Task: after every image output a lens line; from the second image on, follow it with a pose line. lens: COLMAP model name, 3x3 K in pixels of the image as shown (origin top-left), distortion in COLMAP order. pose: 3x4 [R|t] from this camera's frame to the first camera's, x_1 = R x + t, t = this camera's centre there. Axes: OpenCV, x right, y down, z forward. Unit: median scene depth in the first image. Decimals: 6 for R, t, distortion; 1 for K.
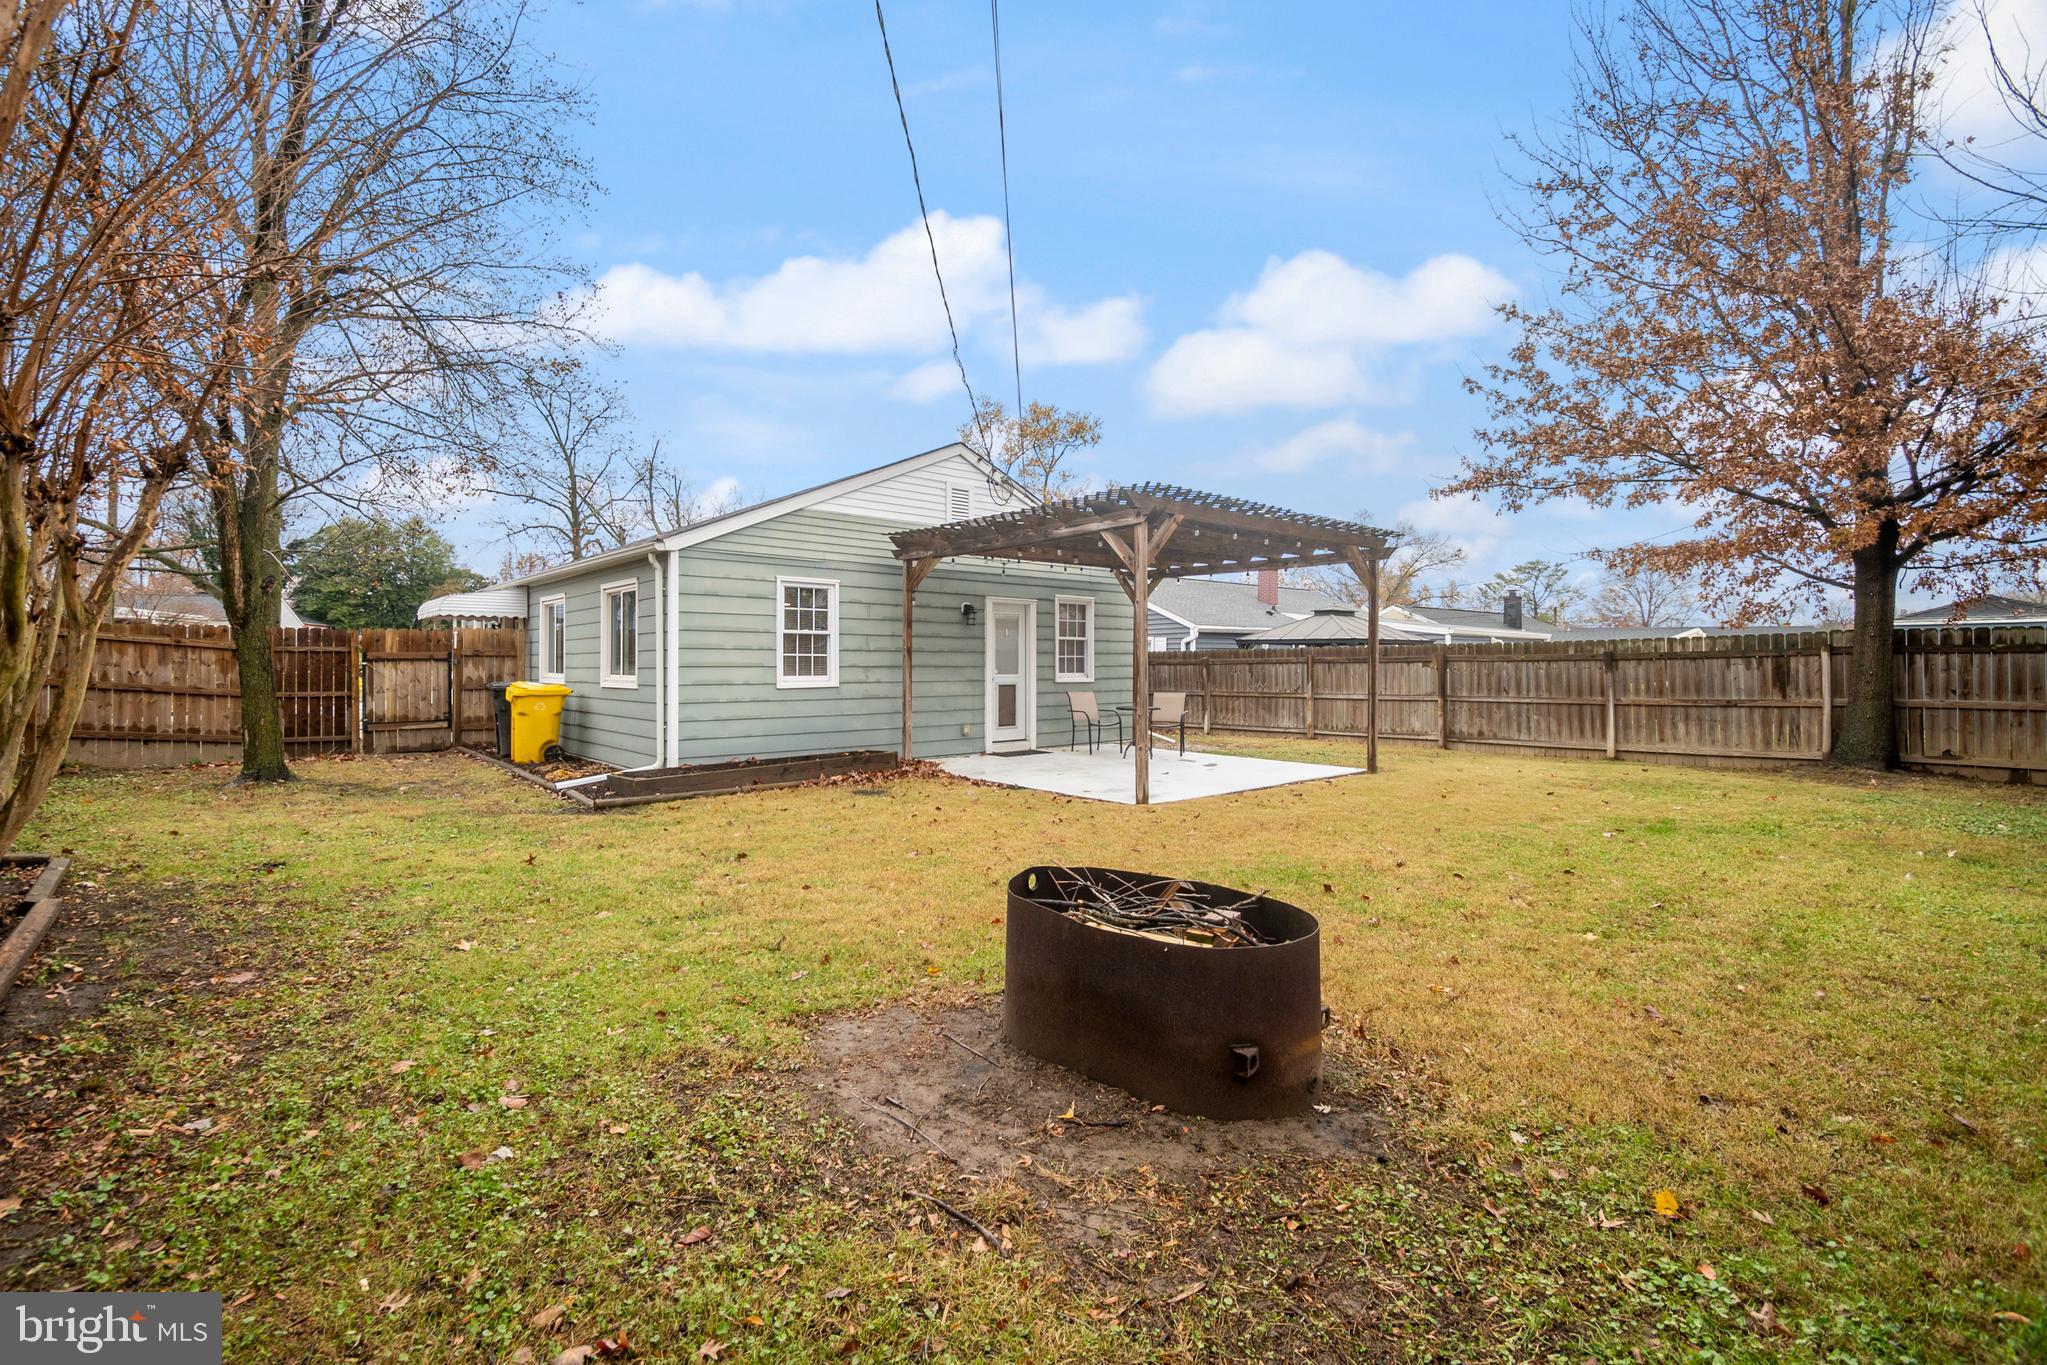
lens RADIAL K [[923.3, 0, 1002.6], [0, 923.3, 672.6], [0, 0, 1]] dist [0.001917, -0.003262]
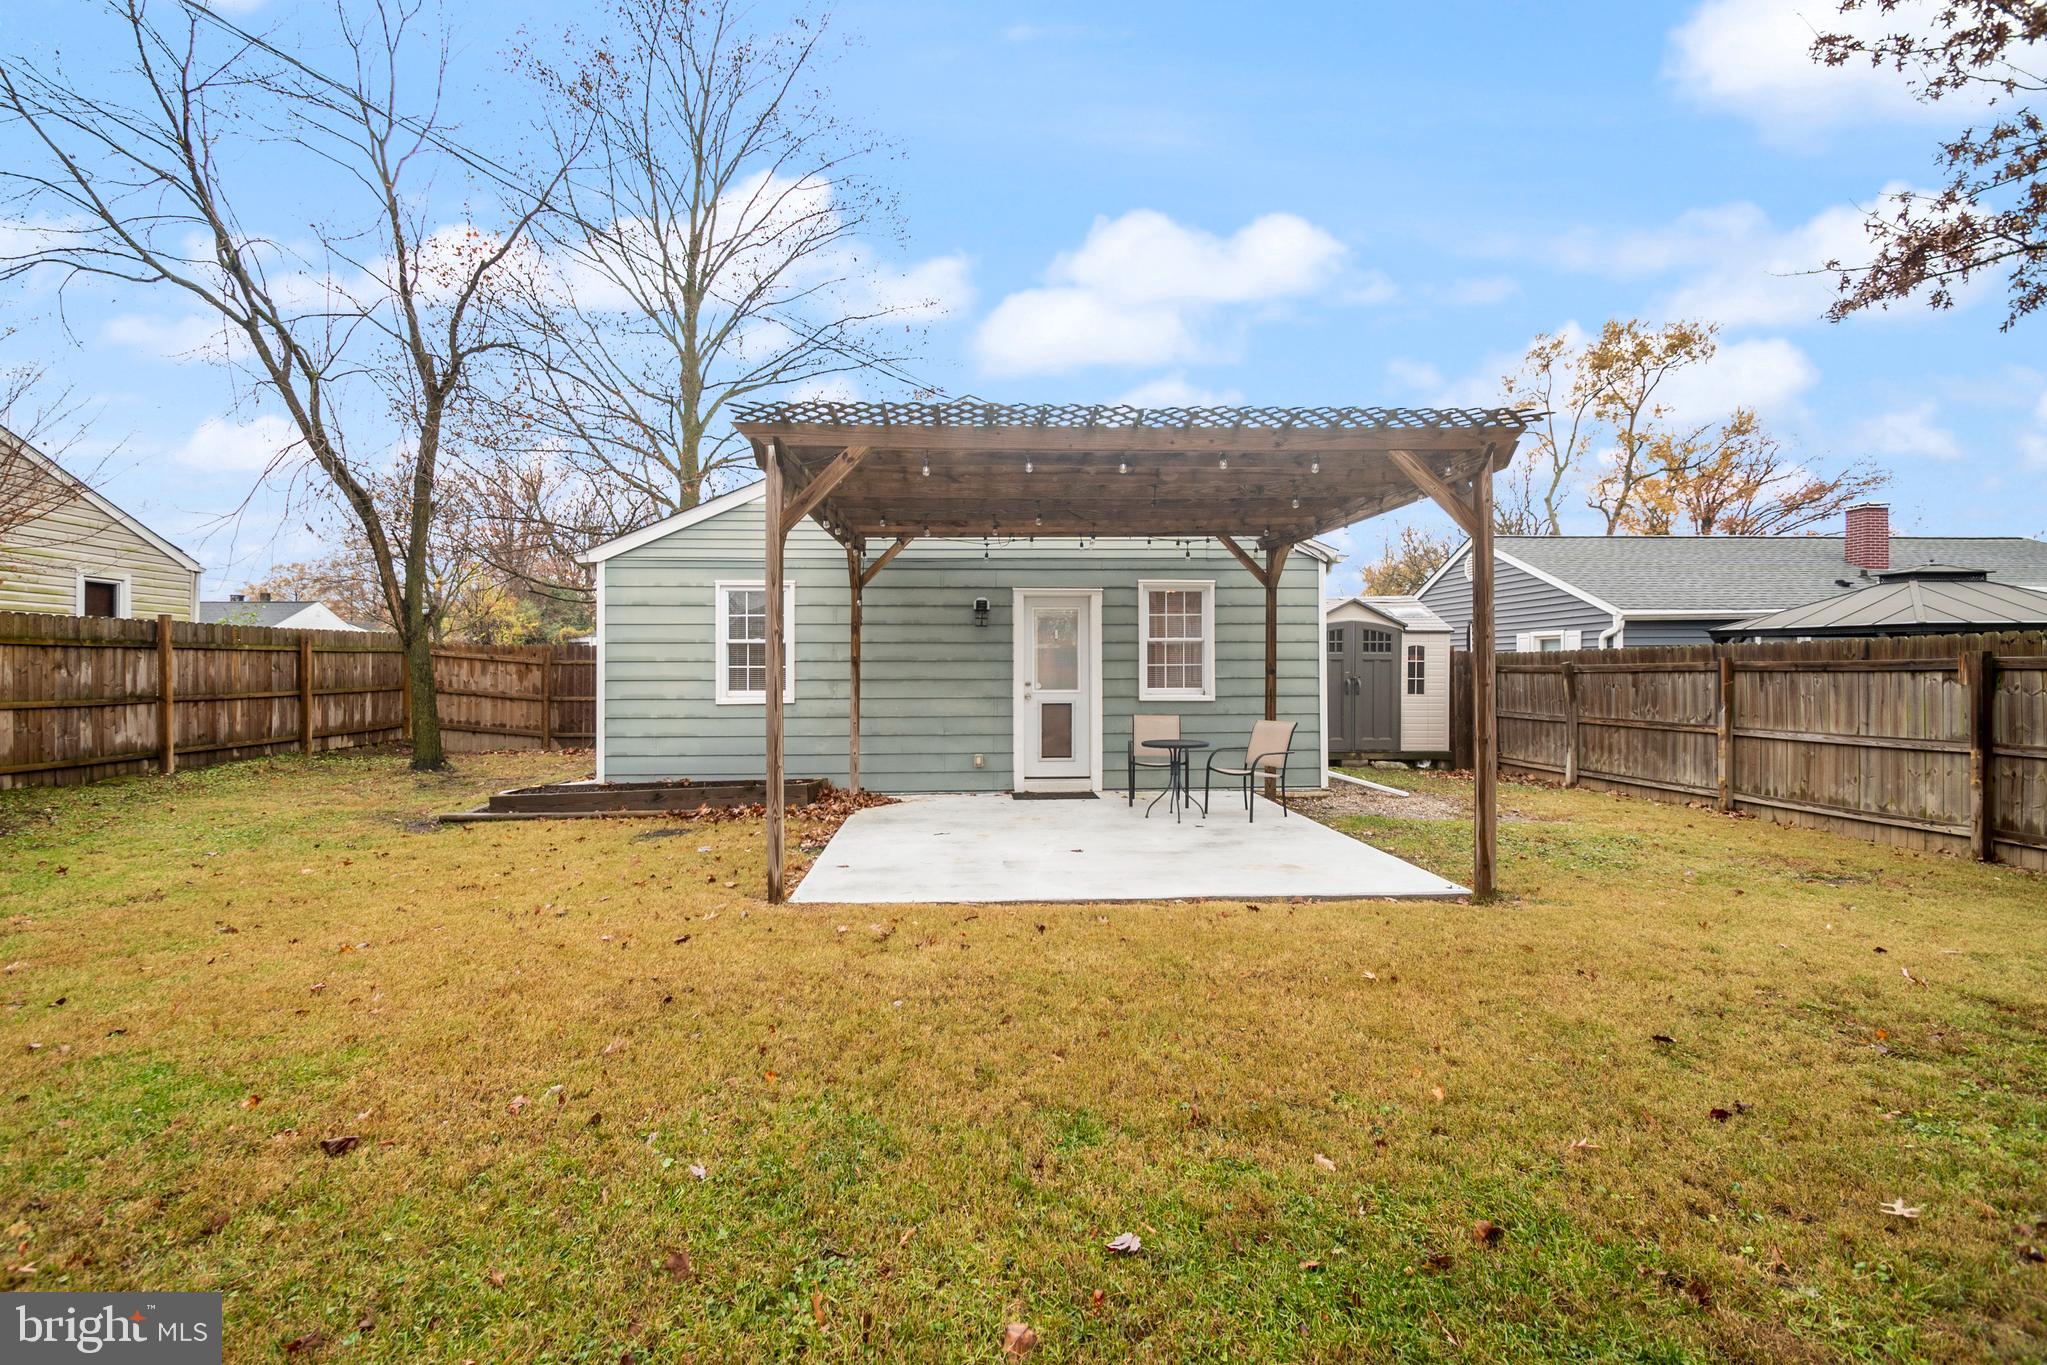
lens RADIAL K [[923.3, 0, 993.1], [0, 923.3, 663.3], [0, 0, 1]] dist [0.001917, -0.003262]
pose [[0.780620, -0.004775, -0.624987, 0.448550], [-0.001655, 0.999952, -0.009707, -0.012407], [0.625003, 0.008612, 0.780575, 0.387204]]
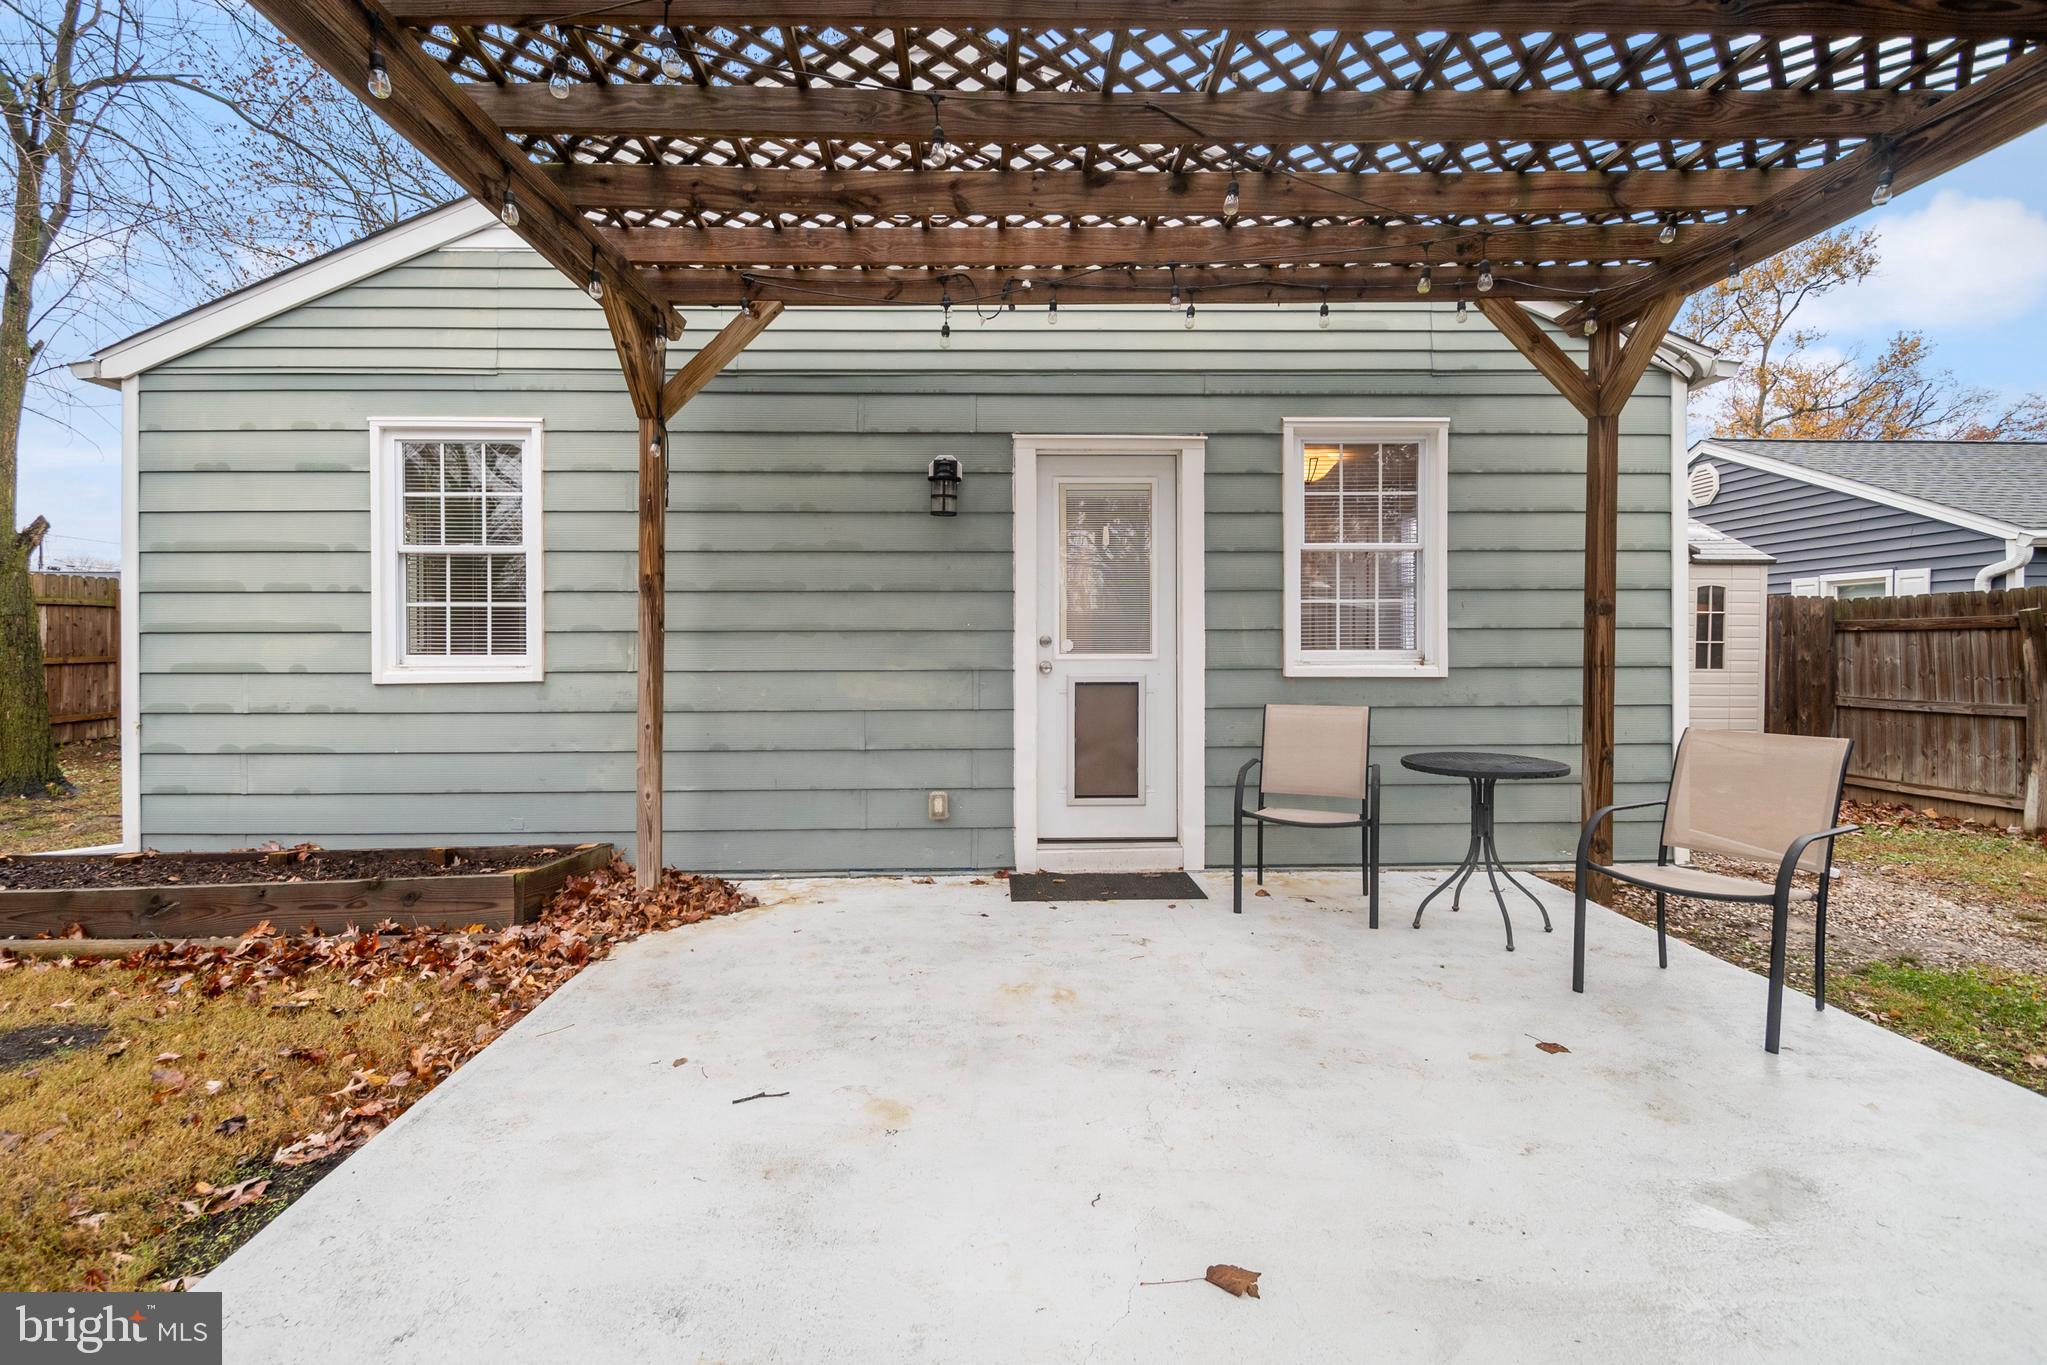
lens RADIAL K [[923.3, 0, 1007.9], [0, 923.3, 653.9], [0, 0, 1]] dist [0.001917, -0.003262]
pose [[0.771548, 0.001272, -0.636169, 0.207546], [-0.001790, 0.999998, -0.000171, 0.002385], [0.636168, 0.001271, 0.771549, 0.719697]]
